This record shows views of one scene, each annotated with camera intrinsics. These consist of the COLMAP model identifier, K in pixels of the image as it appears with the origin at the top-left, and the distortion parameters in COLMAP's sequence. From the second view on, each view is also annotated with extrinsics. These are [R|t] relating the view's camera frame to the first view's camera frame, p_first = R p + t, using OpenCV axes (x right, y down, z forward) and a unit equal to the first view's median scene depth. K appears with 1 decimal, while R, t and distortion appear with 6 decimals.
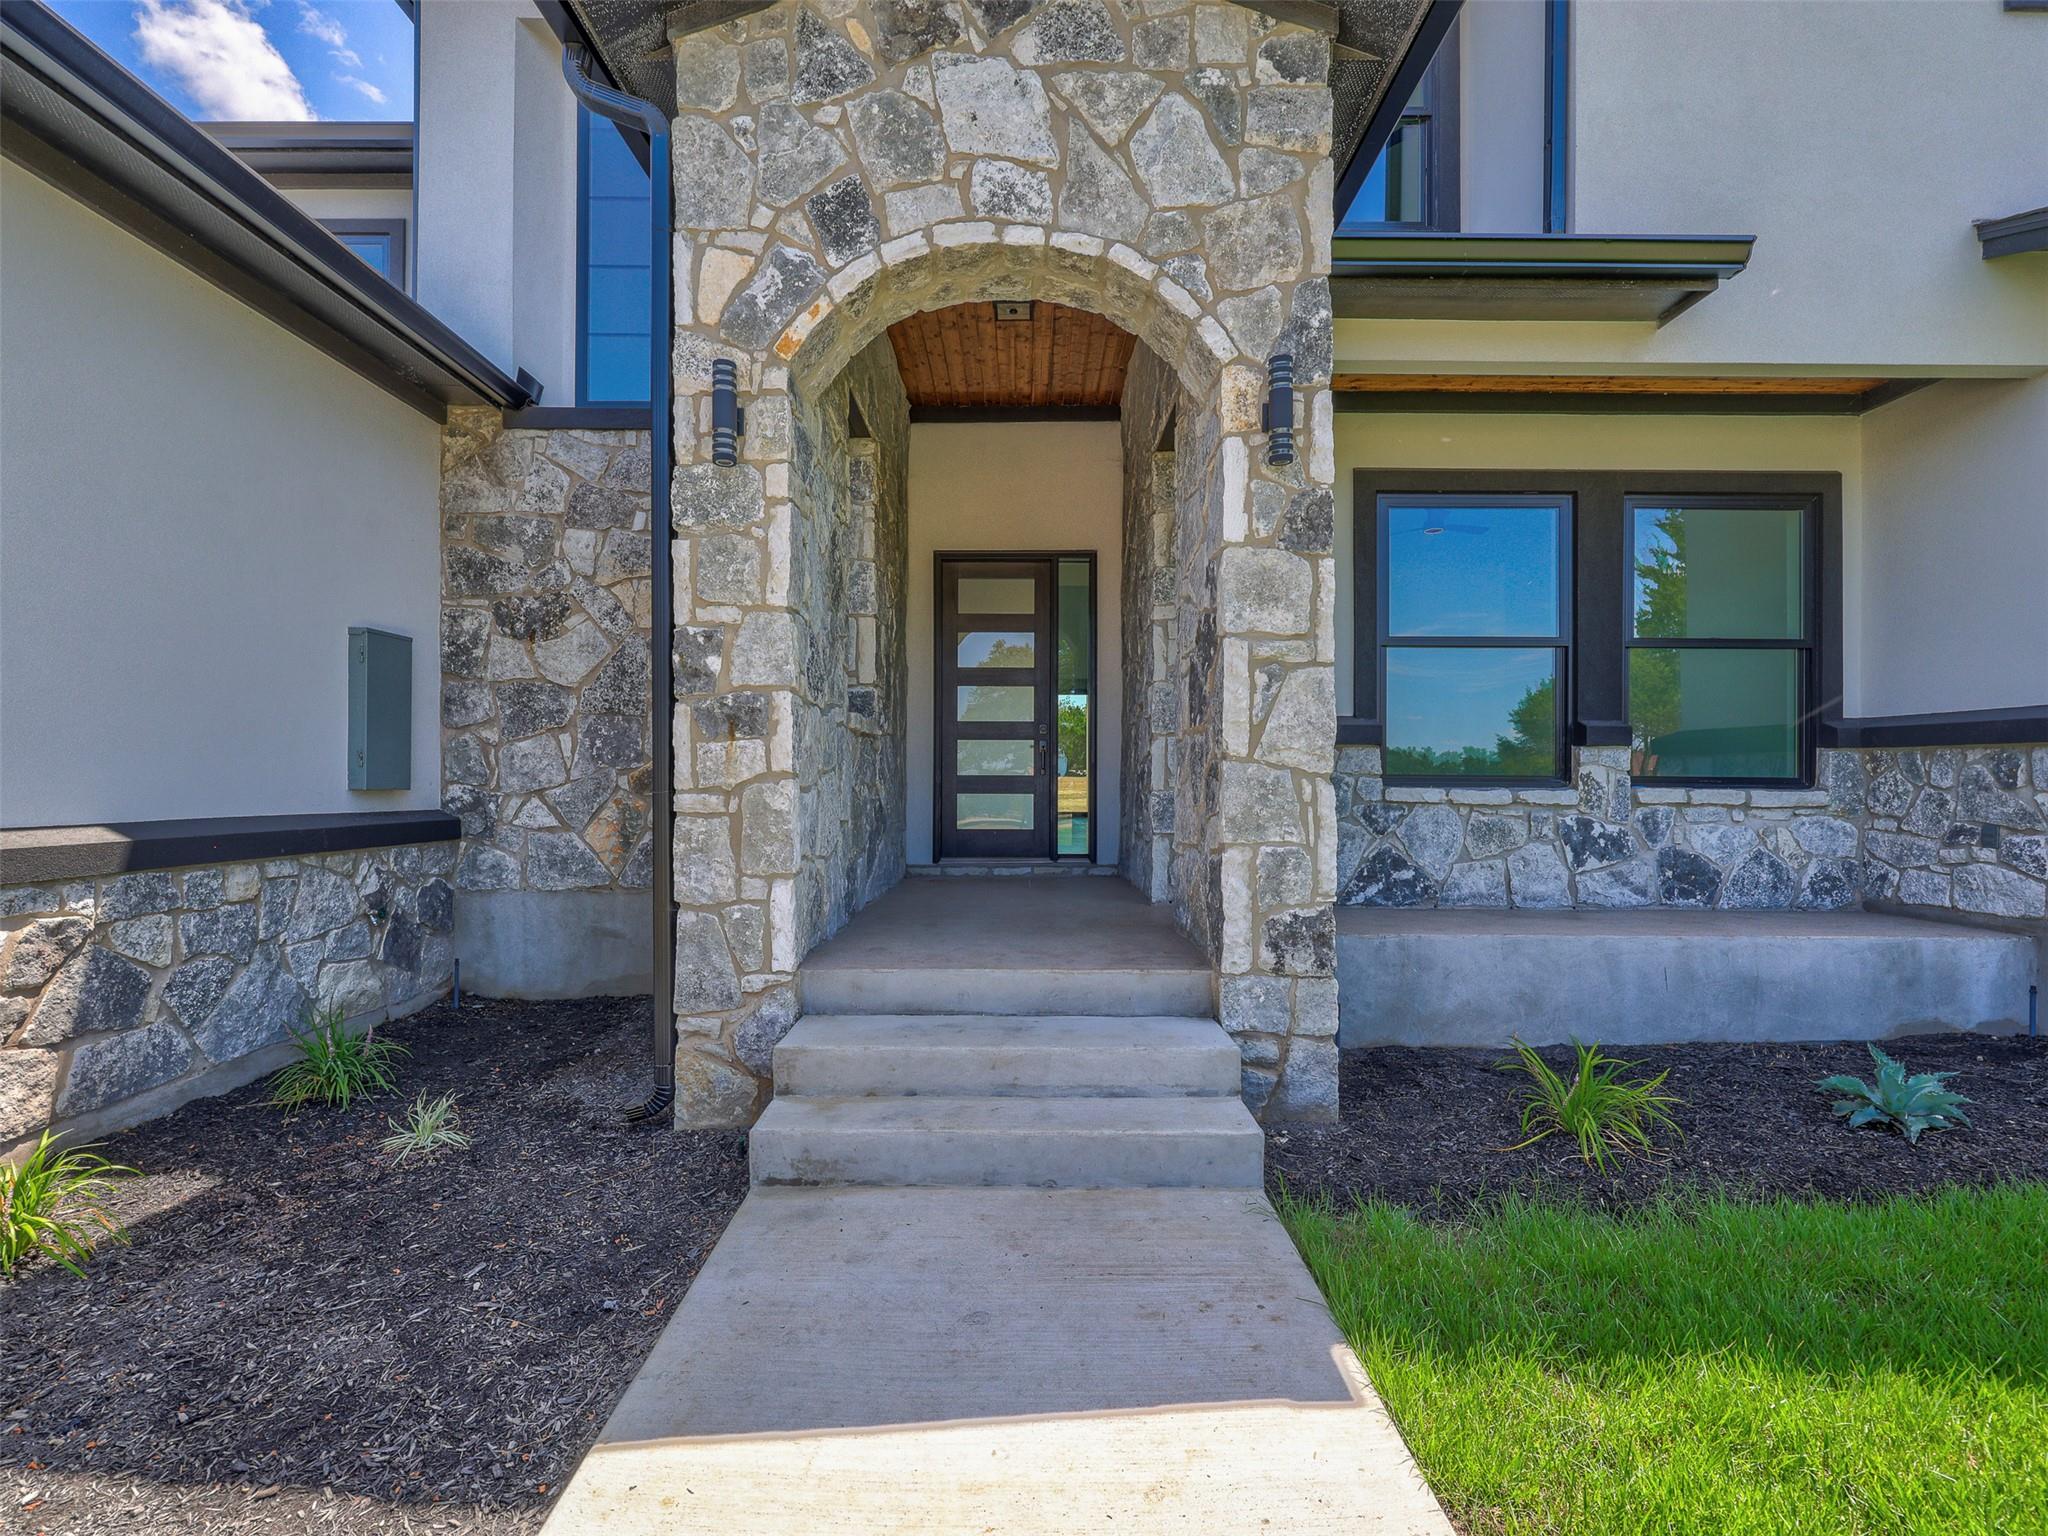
lens RADIAL K [[936.6, 0, 1028.9], [0, 936.6, 774.1], [0, 0, 1]] dist [-0.001659, -0.000145]
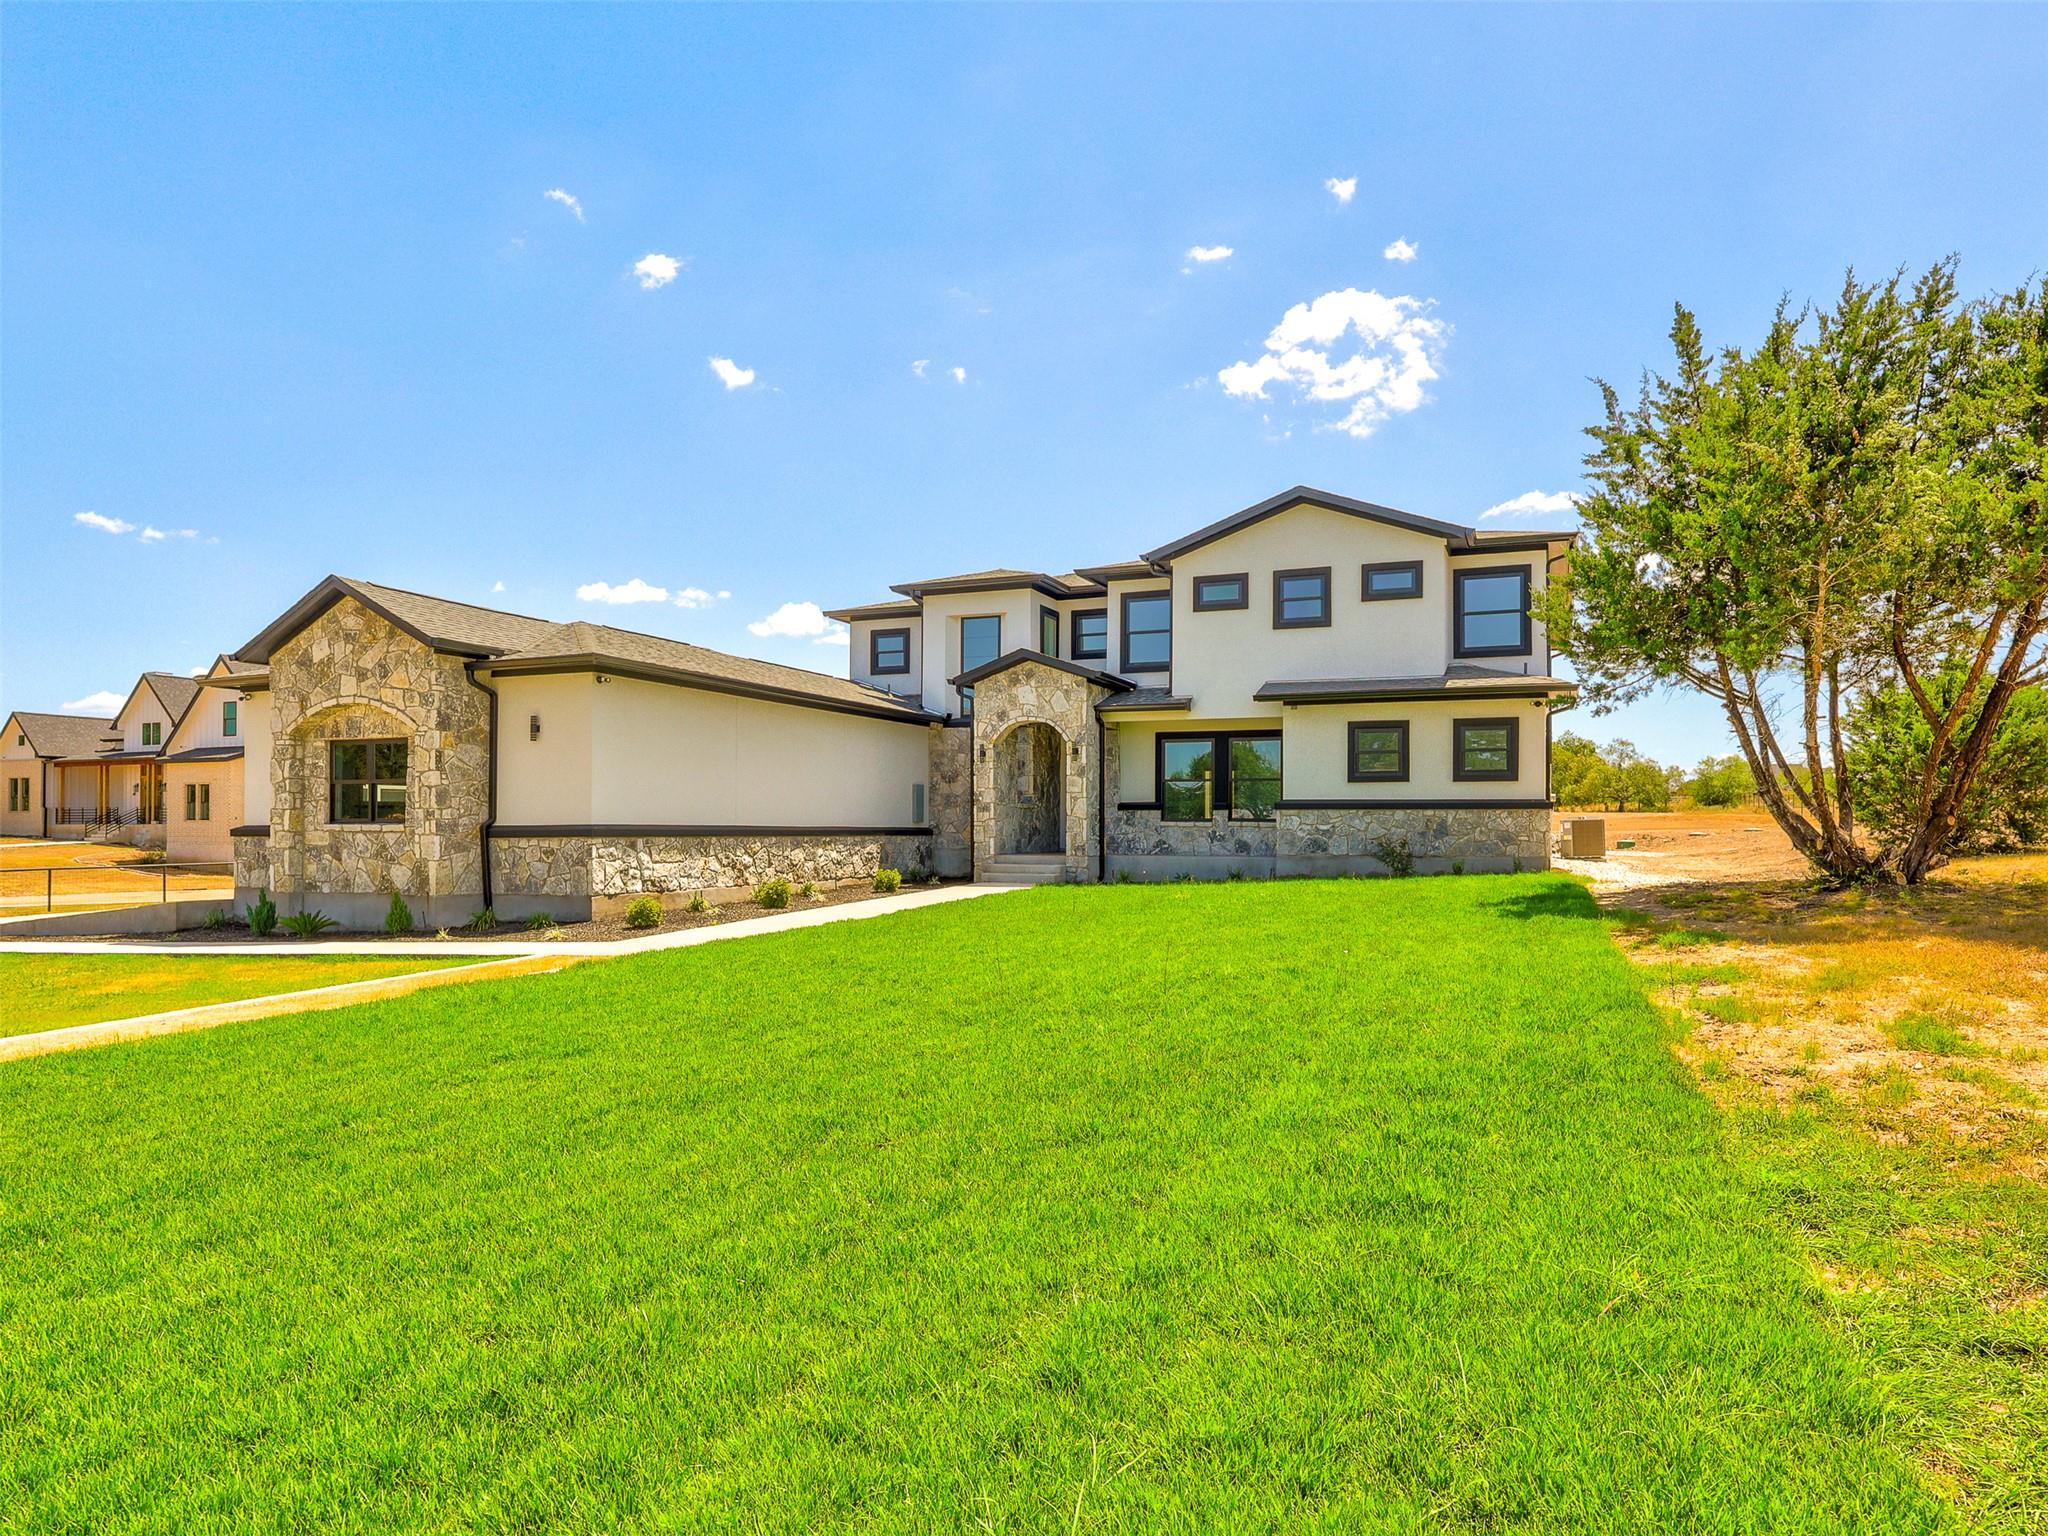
lens RADIAL K [[1254.9, 0, 1050.0], [0, 1254.9, 791.9], [0, 0, 1]] dist [-0.005475, -0.000644]
pose [[0.921428, -0.010115, -0.388418, 2.726224], [0.003243, 0.999827, -0.018343, -0.018617], [0.388536, 0.015642, 0.921301, -5.290695]]
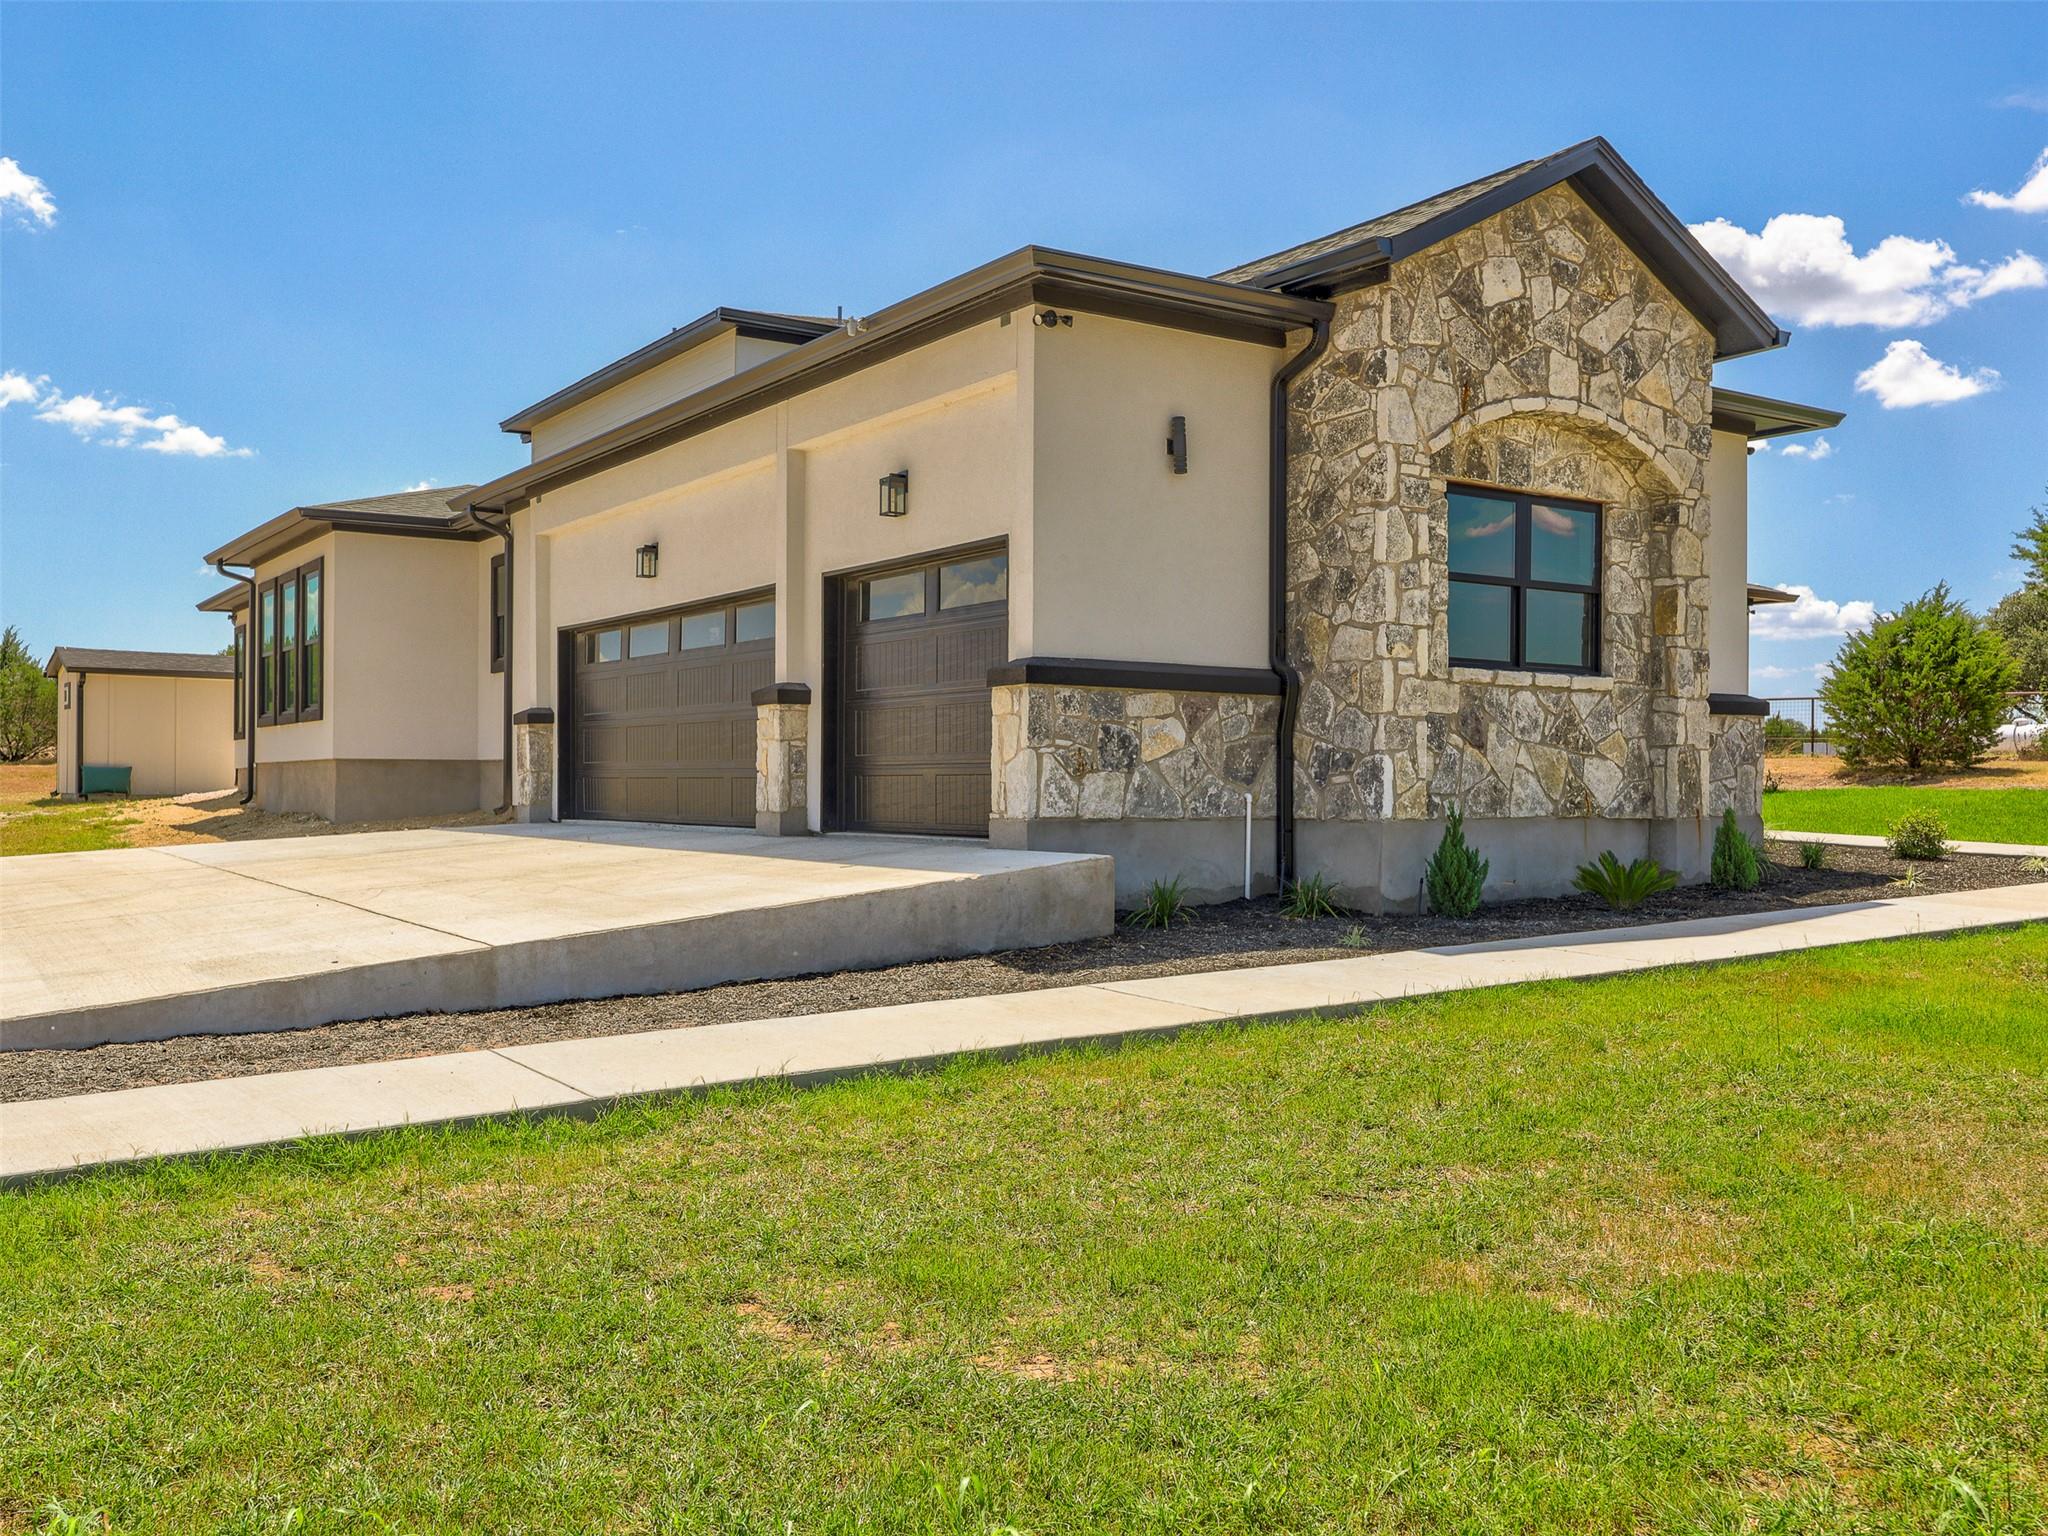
lens RADIAL K [[1835.9, 0, 1024.0], [0, 1835.9, 768.0], [0, 0, 1]] dist [-0.004794, -0.002329]
pose [[0.837182, 0.011773, 0.546798, -4.730089], [-0.010390, 0.999930, -0.005622, 0.229226], [-0.546826, -0.000975, 0.837246, -4.074858]]
